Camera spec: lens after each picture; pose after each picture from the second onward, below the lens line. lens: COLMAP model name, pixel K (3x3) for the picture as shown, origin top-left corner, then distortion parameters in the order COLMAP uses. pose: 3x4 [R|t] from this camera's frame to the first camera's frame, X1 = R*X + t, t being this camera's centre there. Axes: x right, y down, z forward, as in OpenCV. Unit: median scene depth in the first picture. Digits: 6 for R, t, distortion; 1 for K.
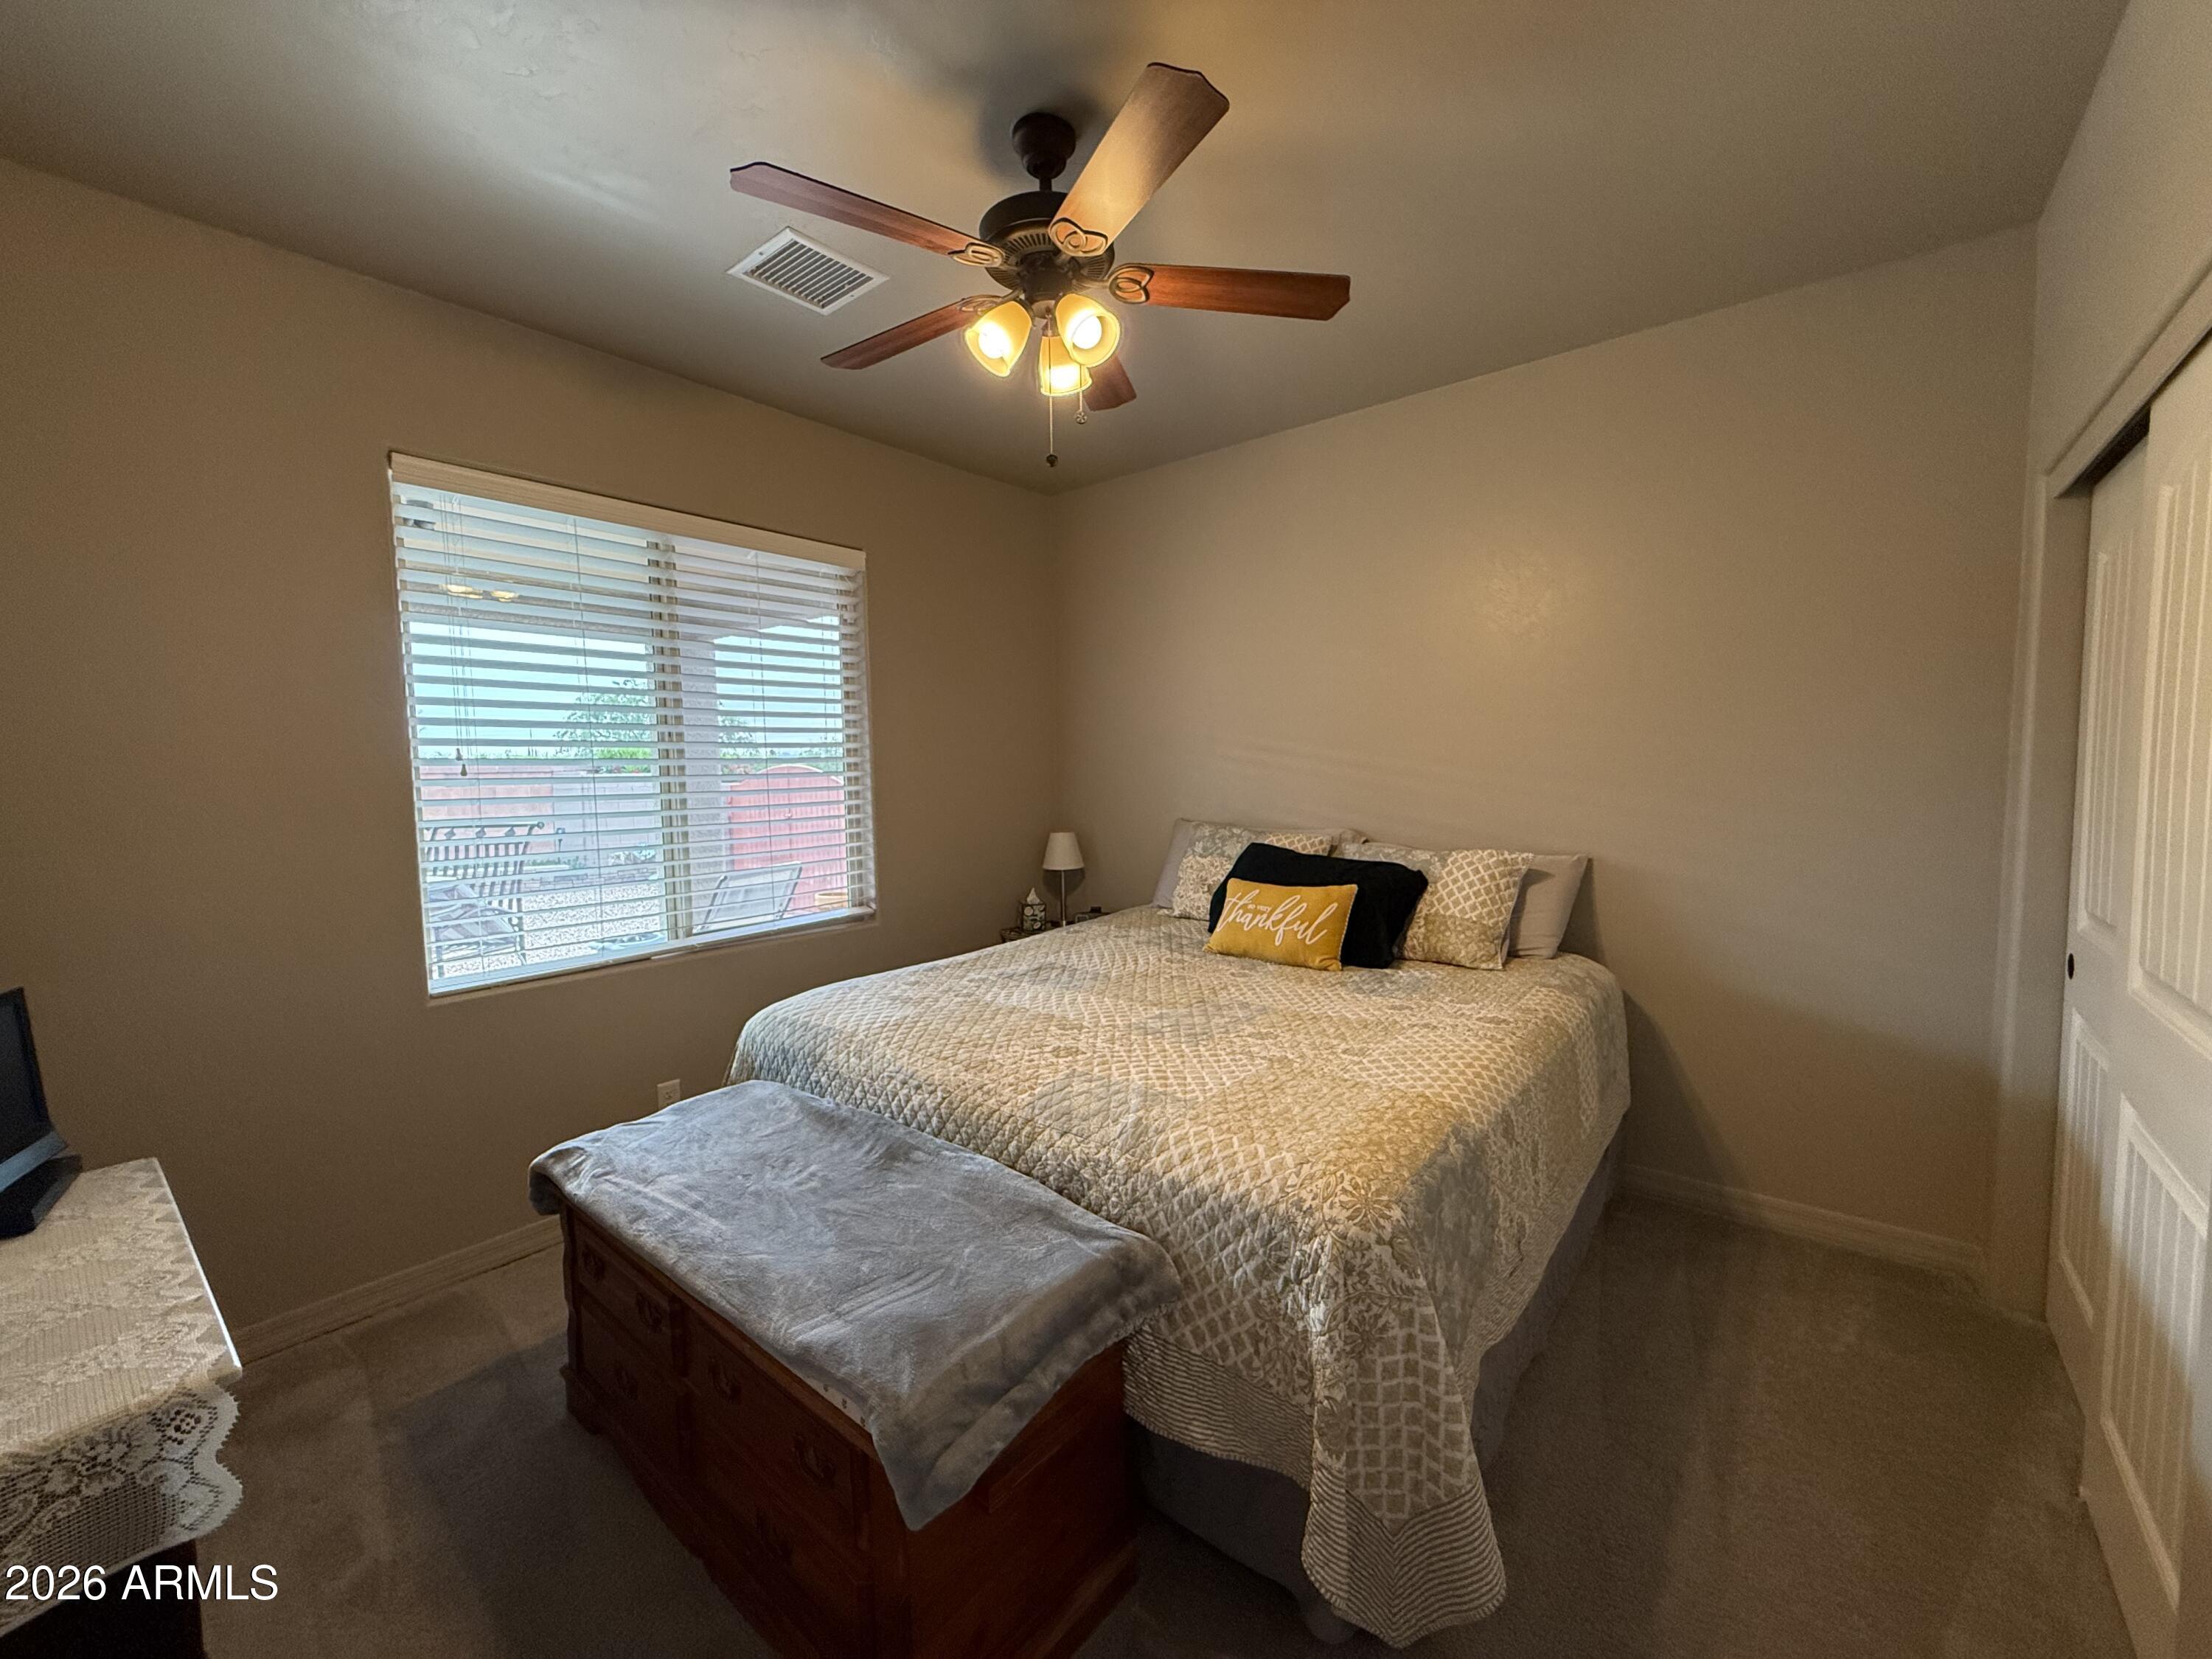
lens RADIAL K [[904.9, 0, 1106.0], [0, 904.9, 829.5], [0, 0, 1]] dist [-0.001692, 0.000928]
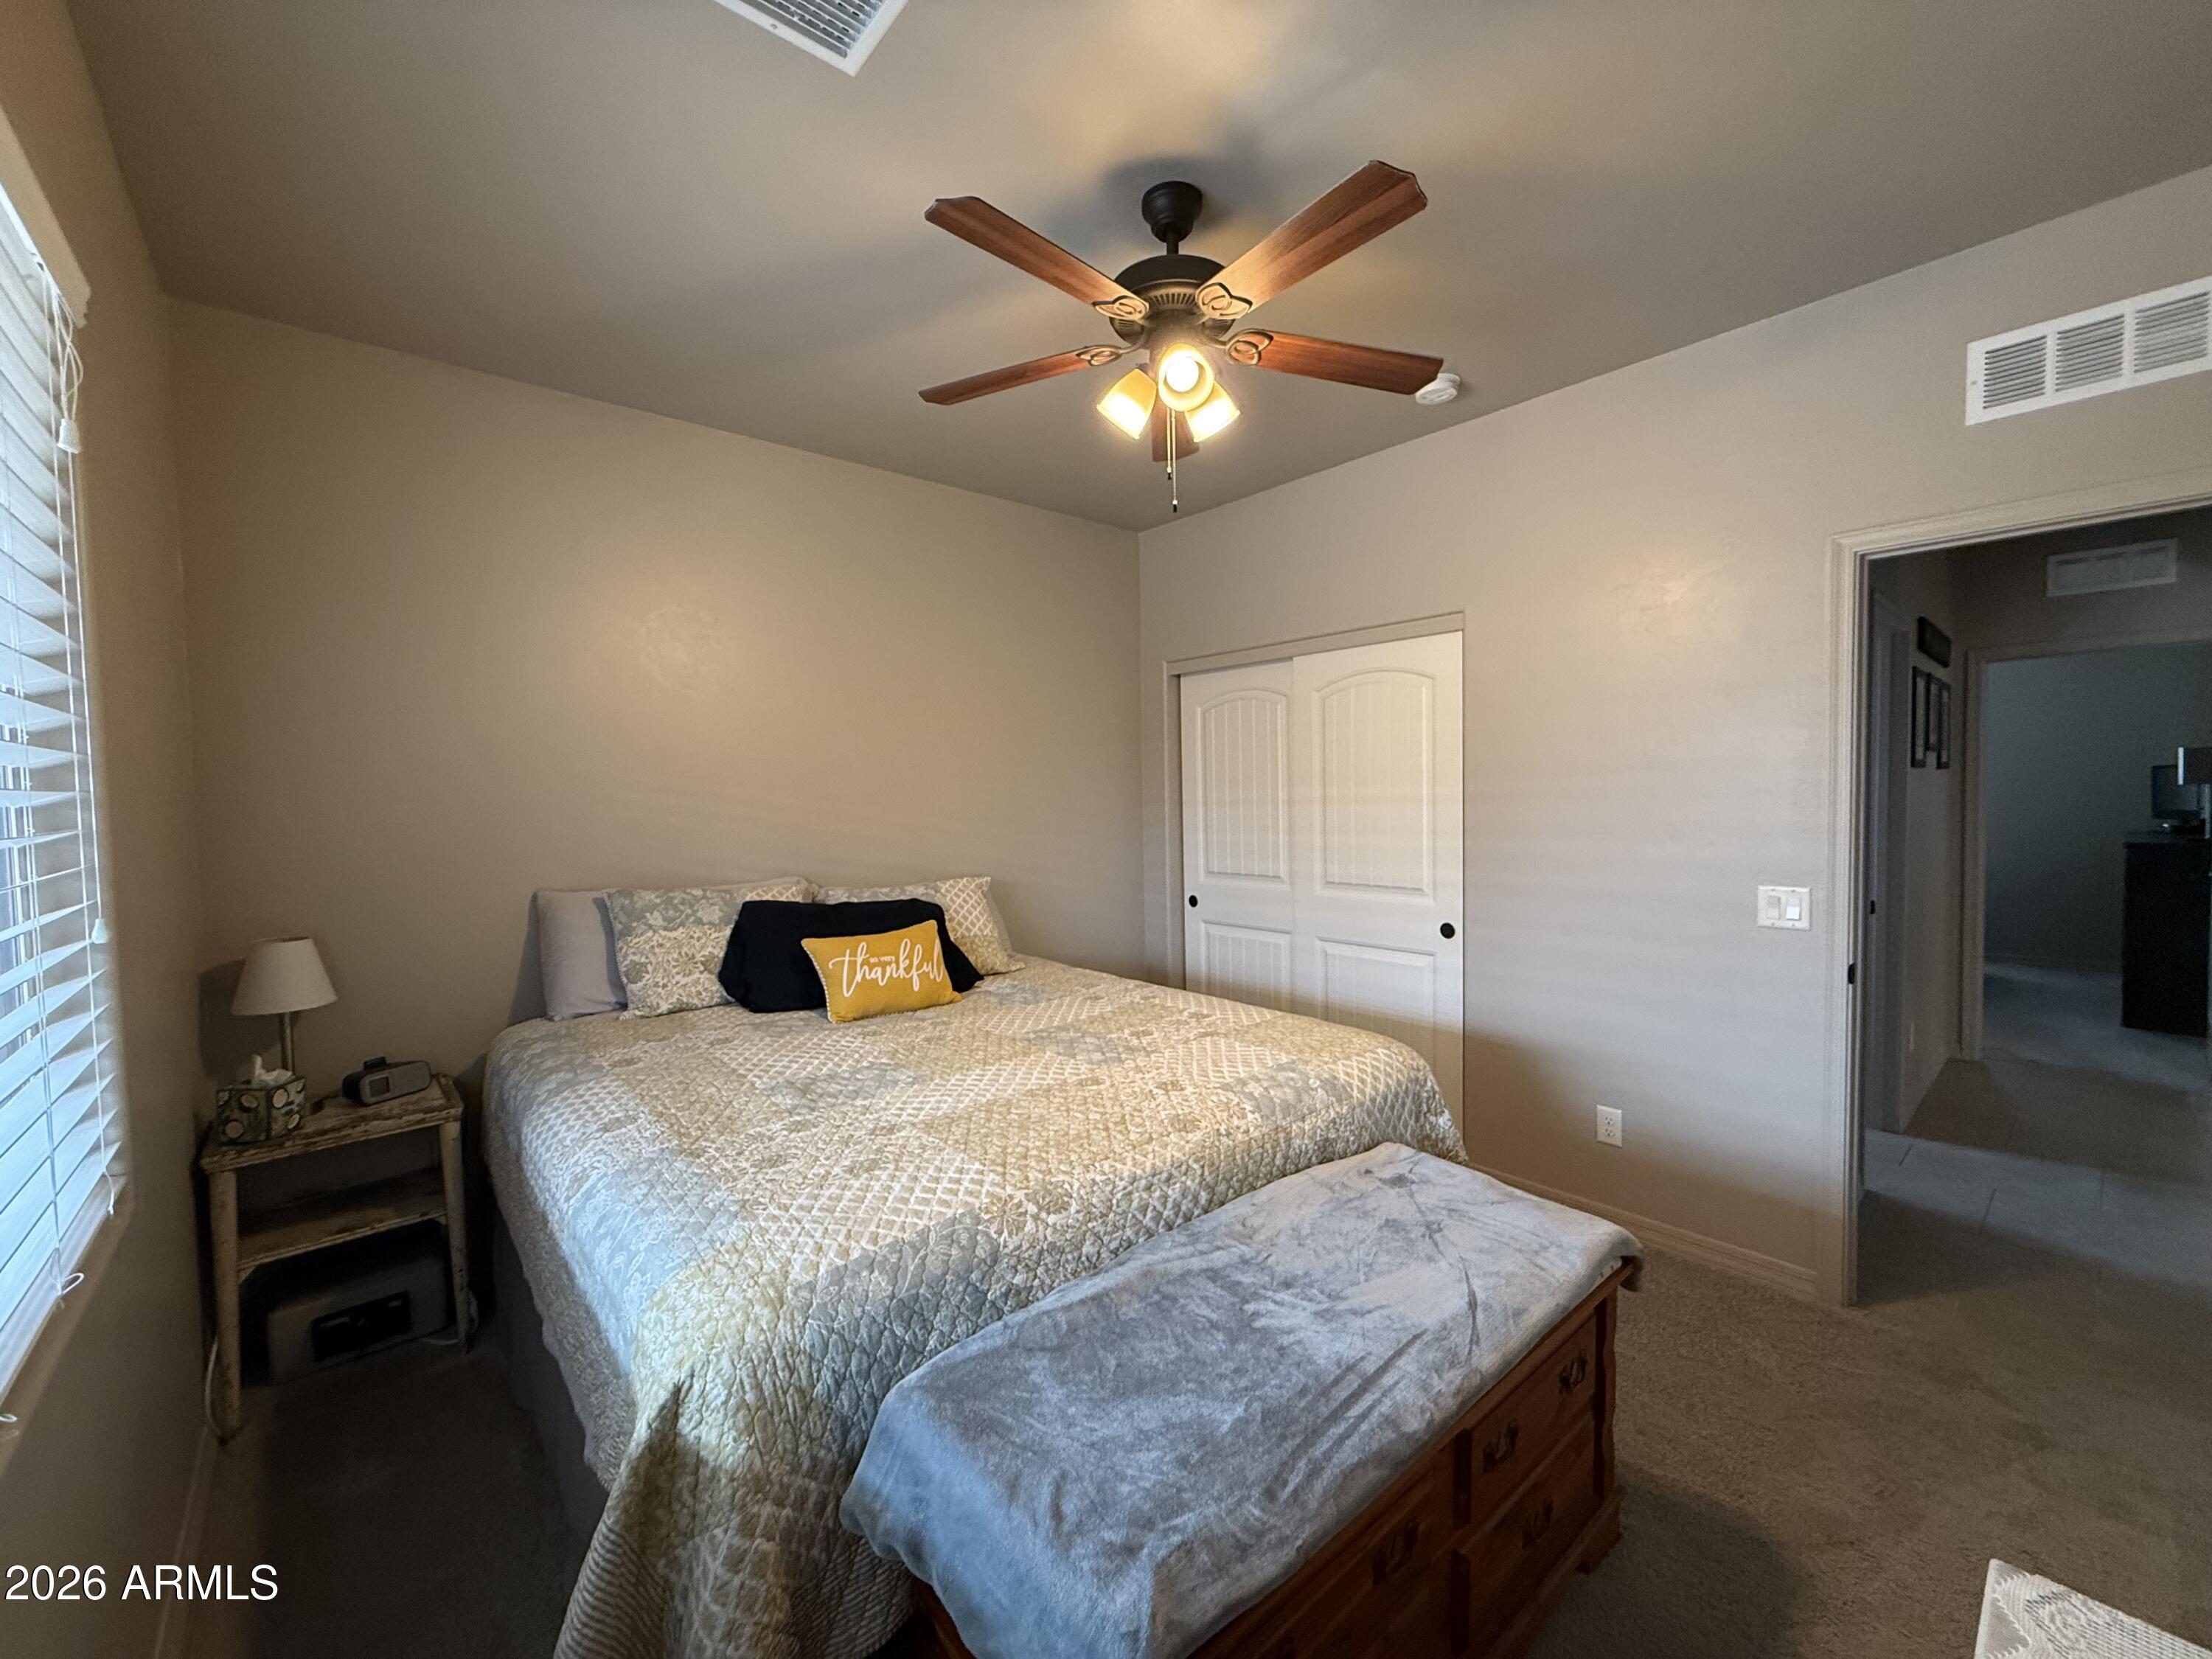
lens RADIAL K [[904.9, 0, 1106.0], [0, 904.9, 829.5], [0, 0, 1]] dist [-0.001692, 0.000928]
pose [[0.154115, -0.025726, 0.987718, -1.052338], [0.087065, 0.996126, 0.012360, -0.056725], [-0.984209, 0.084091, 0.155758, 0.902766]]
